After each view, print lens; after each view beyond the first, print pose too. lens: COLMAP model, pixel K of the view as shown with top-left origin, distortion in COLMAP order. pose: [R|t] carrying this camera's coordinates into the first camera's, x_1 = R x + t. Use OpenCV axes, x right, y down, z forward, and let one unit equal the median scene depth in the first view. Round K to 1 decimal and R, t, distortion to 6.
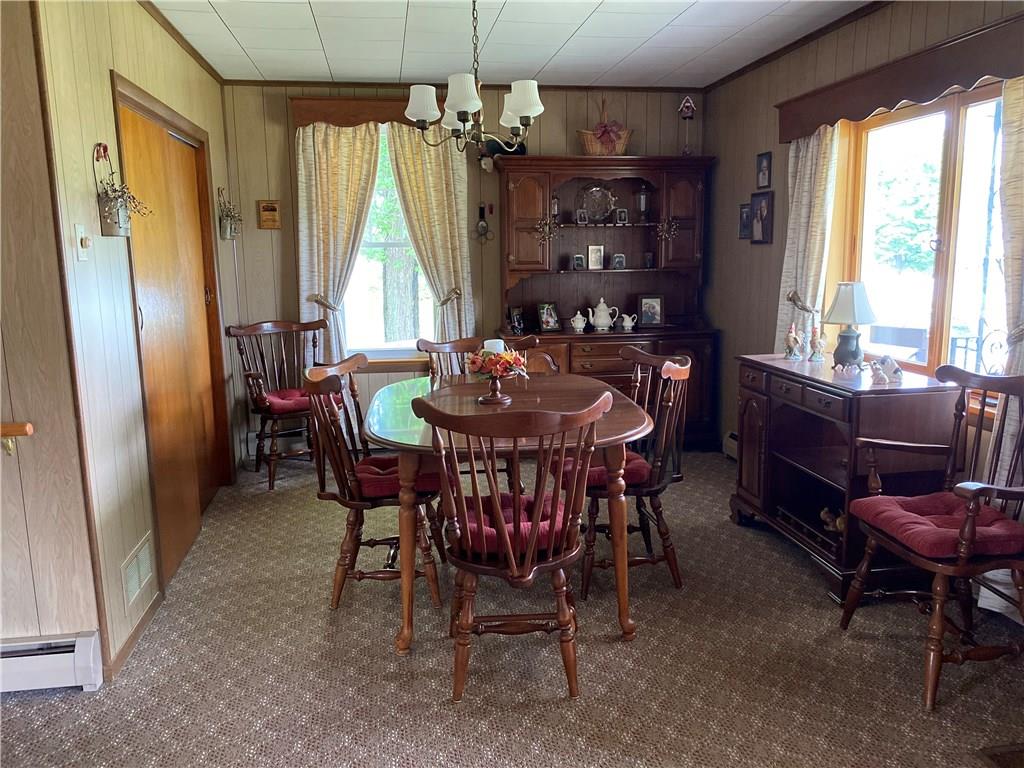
lens RADIAL K [[786.4, 0, 512.6], [0, 786.4, 386.0], [0, 0, 1]] dist [0.046380, -0.072667]
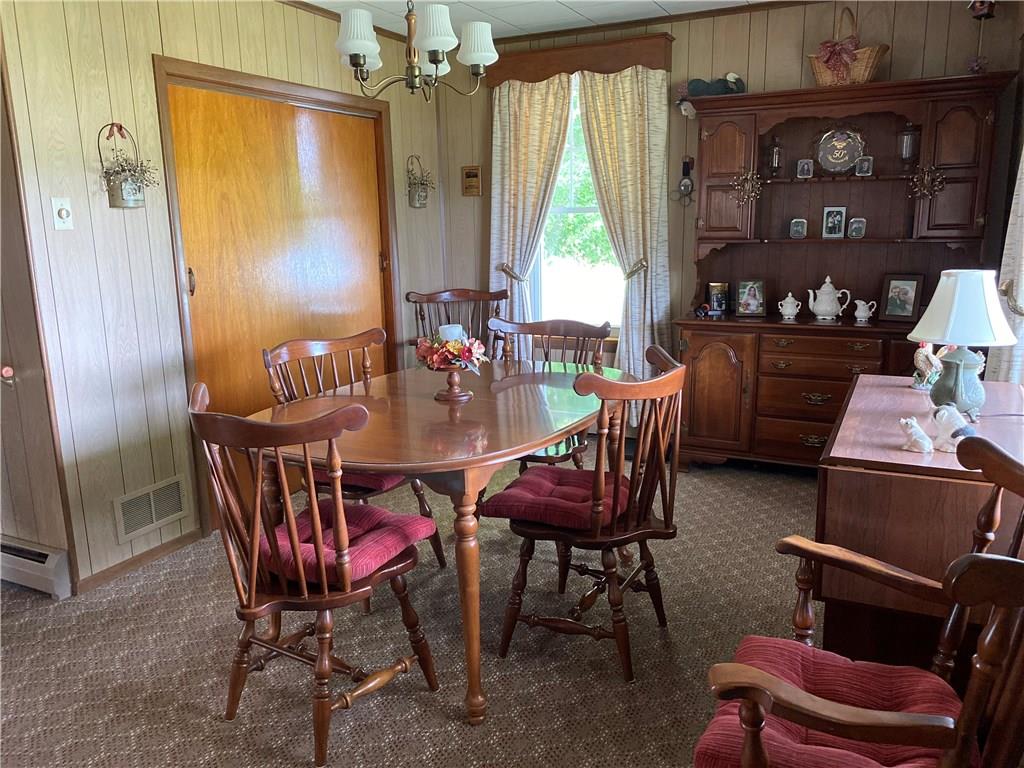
lens RADIAL K [[786.4, 0, 509.2], [0, 786.4, 384.6], [0, 0, 1]] dist [0.046380, -0.072667]
pose [[0.812534, 0.114261, -0.571606, 0.323647], [-0.089979, 0.993433, 0.070678, -0.037265], [0.575928, -0.005996, 0.817478, 0.216255]]
